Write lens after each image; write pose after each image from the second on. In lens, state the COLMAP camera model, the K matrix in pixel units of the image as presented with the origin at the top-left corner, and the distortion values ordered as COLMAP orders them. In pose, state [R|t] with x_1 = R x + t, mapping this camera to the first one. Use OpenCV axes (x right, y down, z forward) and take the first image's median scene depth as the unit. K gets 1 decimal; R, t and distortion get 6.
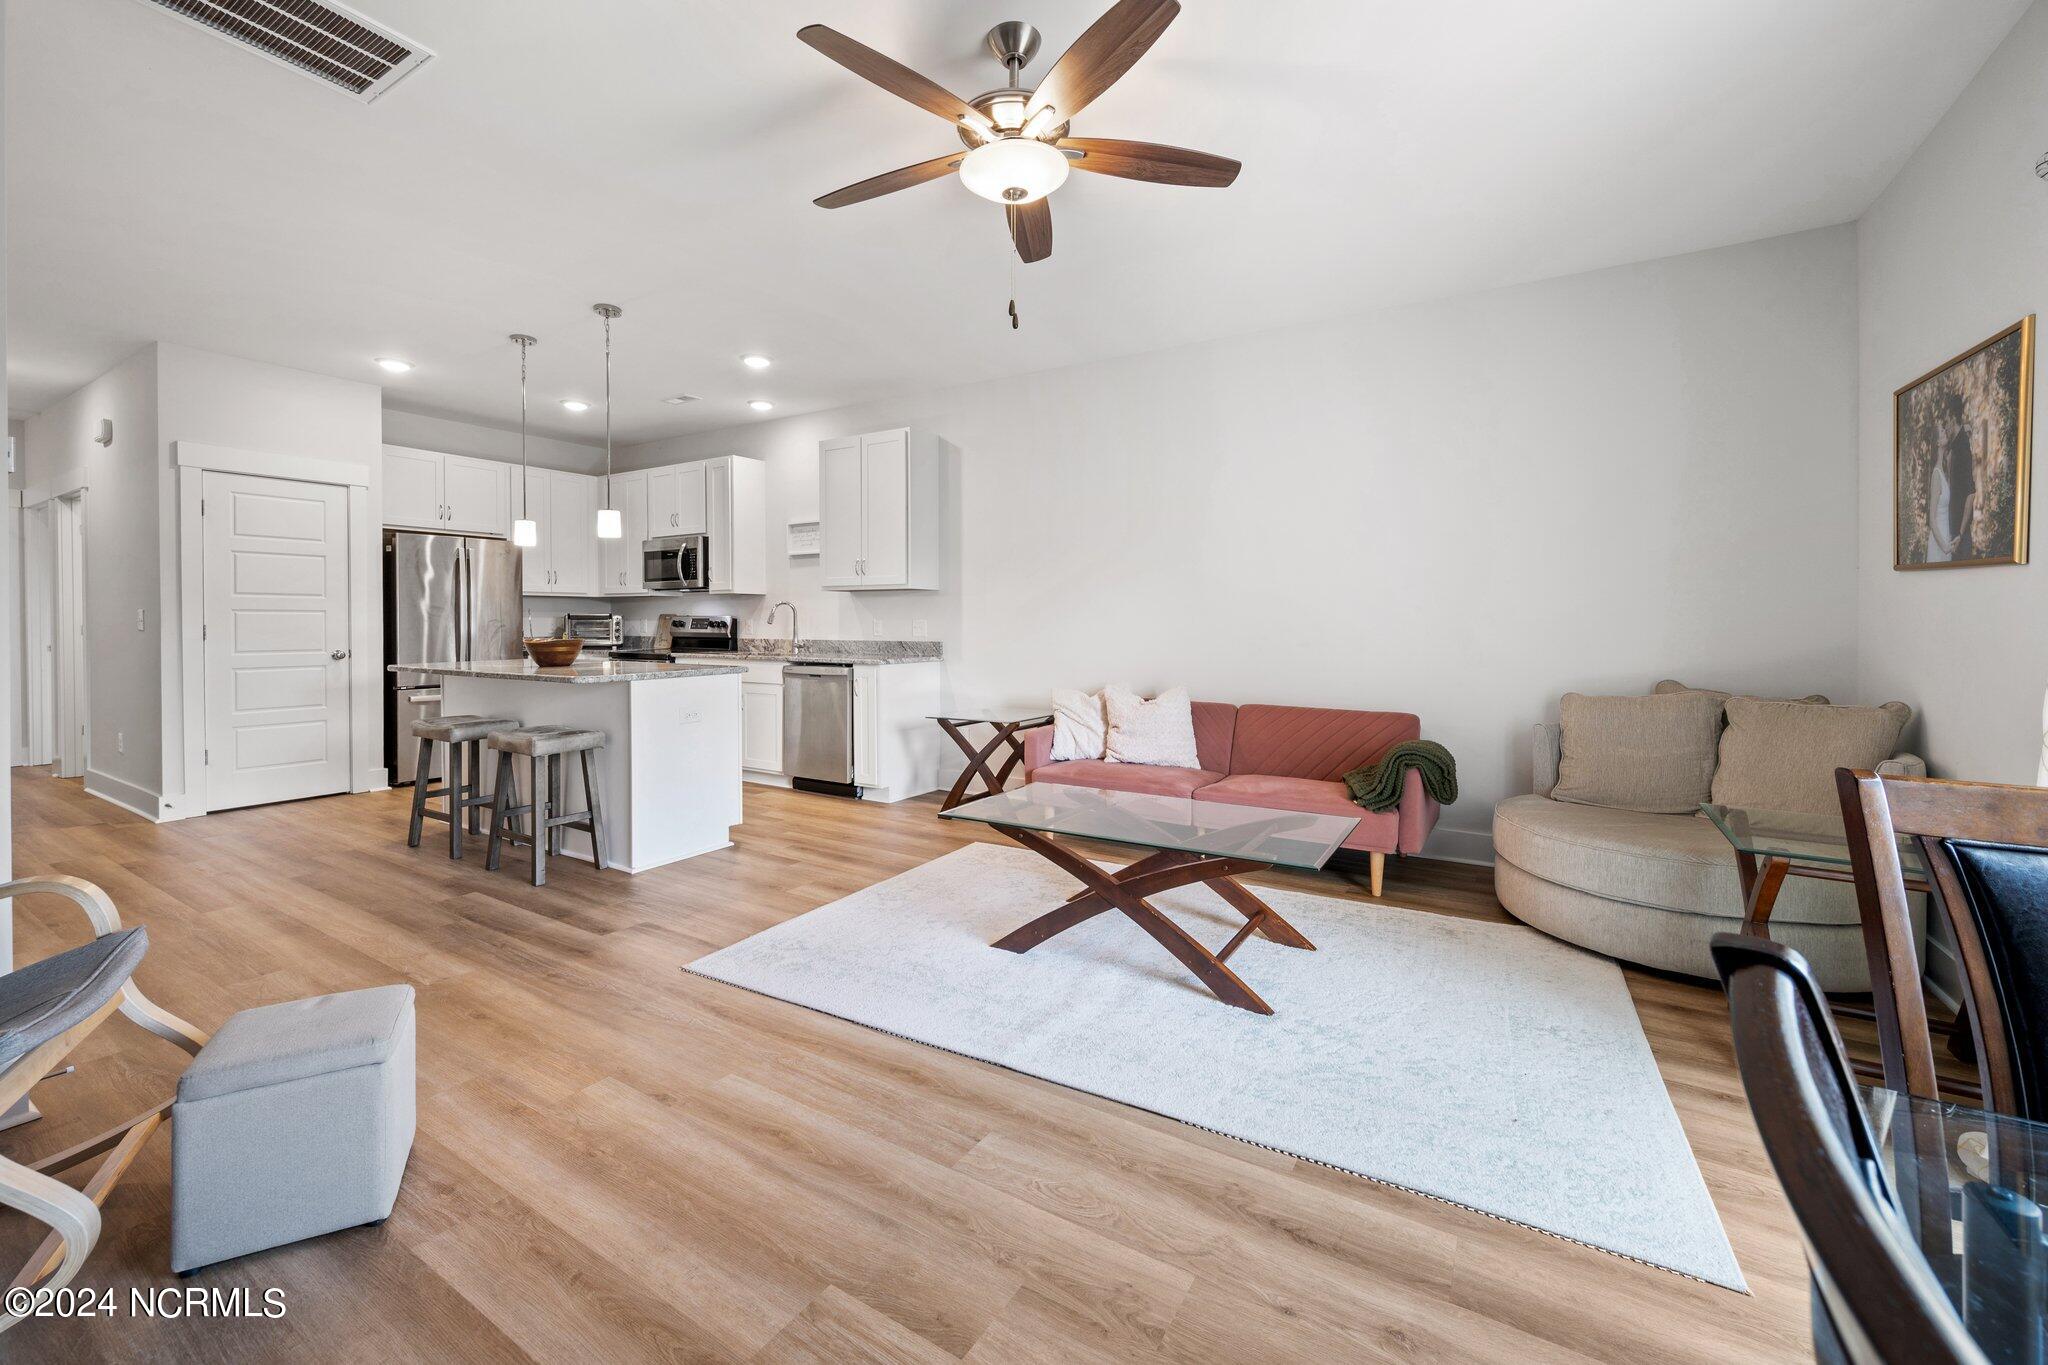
lens RADIAL K [[814.7, 0, 1026.1], [0, 814.7, 636.8], [0, 0, 1]] dist [-0.004434, 0.000770]
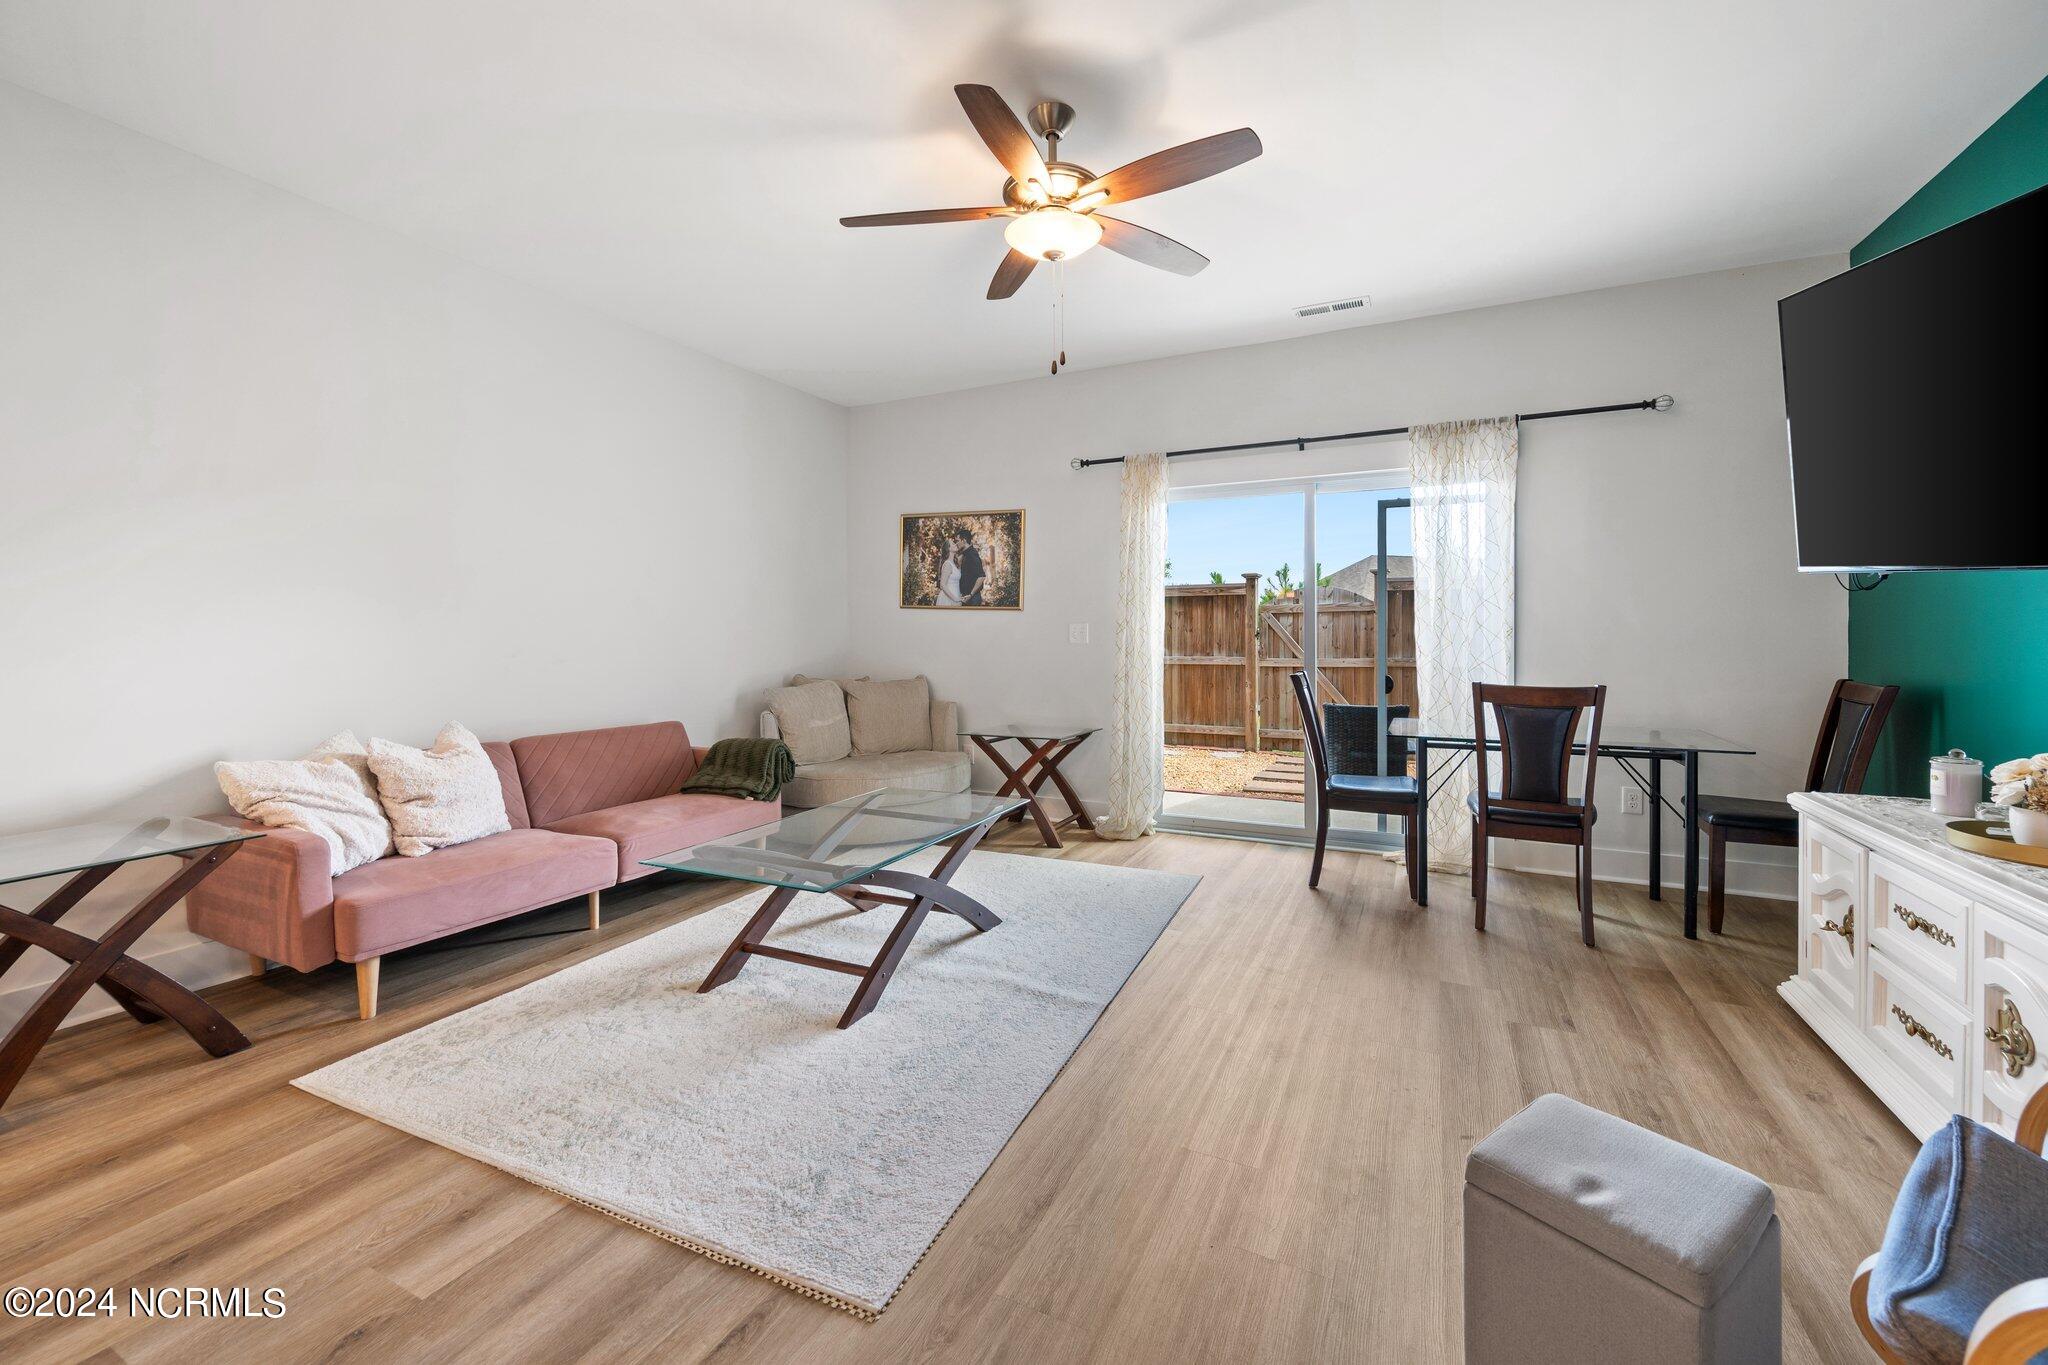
lens RADIAL K [[814.7, 0, 1031.3], [0, 814.7, 630.8], [0, 0, 1]] dist [-0.004434, 0.000770]
pose [[-0.092895, 0.006137, 0.995657, -0.444662], [0.020085, 0.999789, -0.004289, -0.006871], [-0.995473, 0.019599, -0.092999, 0.445619]]
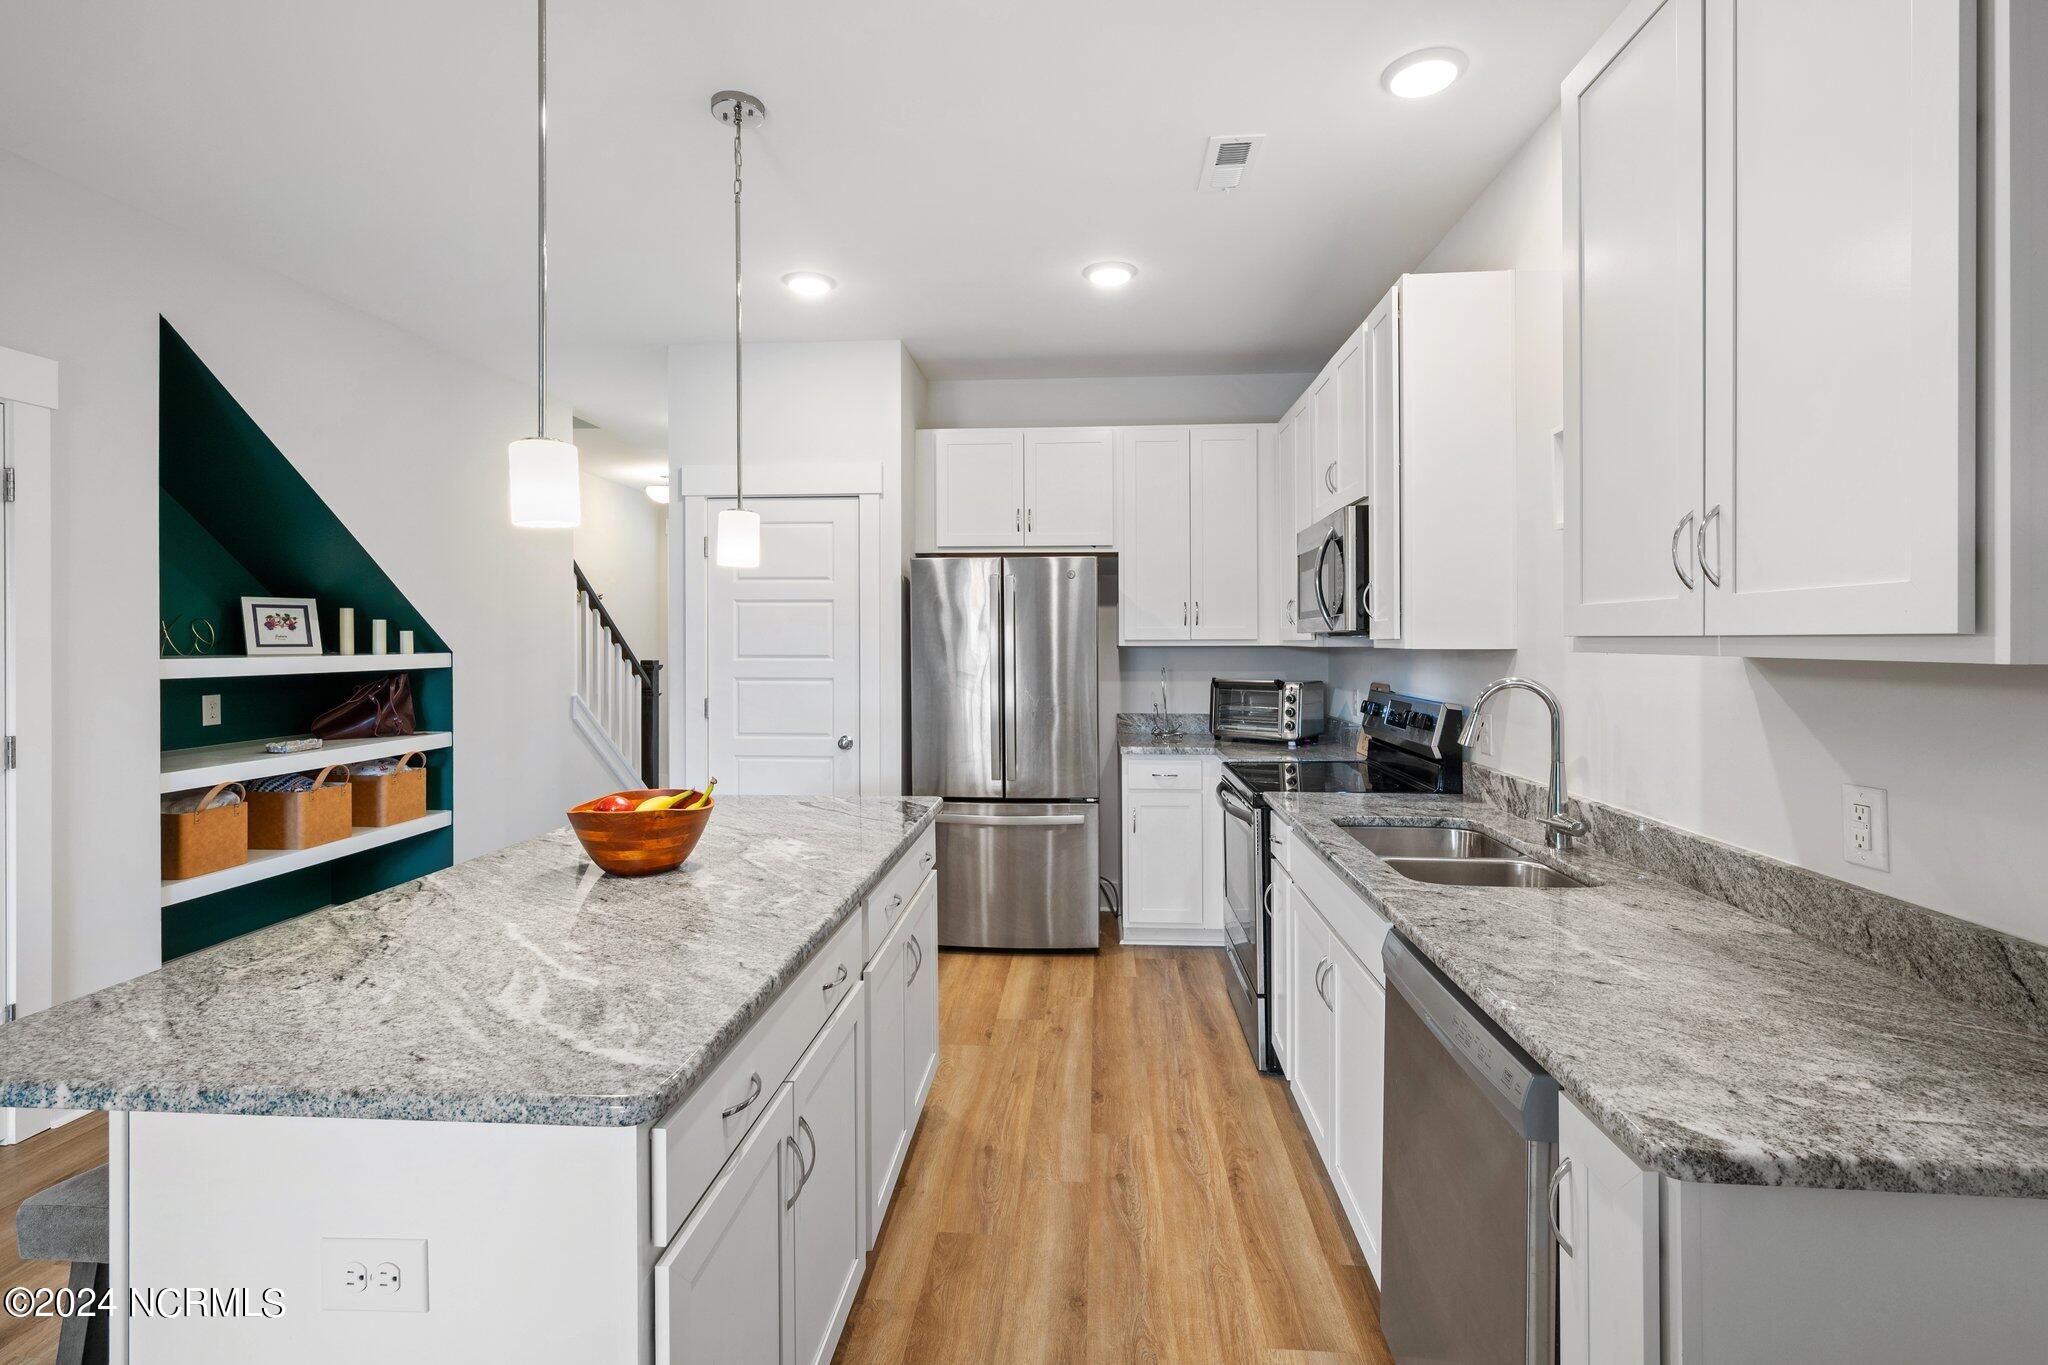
lens RADIAL K [[933.9, 0, 1029.8], [0, 933.9, 652.8], [0, 0, 1]] dist [0.000239, -0.001840]
pose [[0.460041, 0.010590, -0.887835, -0.068598], [-0.015646, 0.999870, 0.003819, -0.056525], [0.887760, 0.012134, 0.460147, 0.731242]]
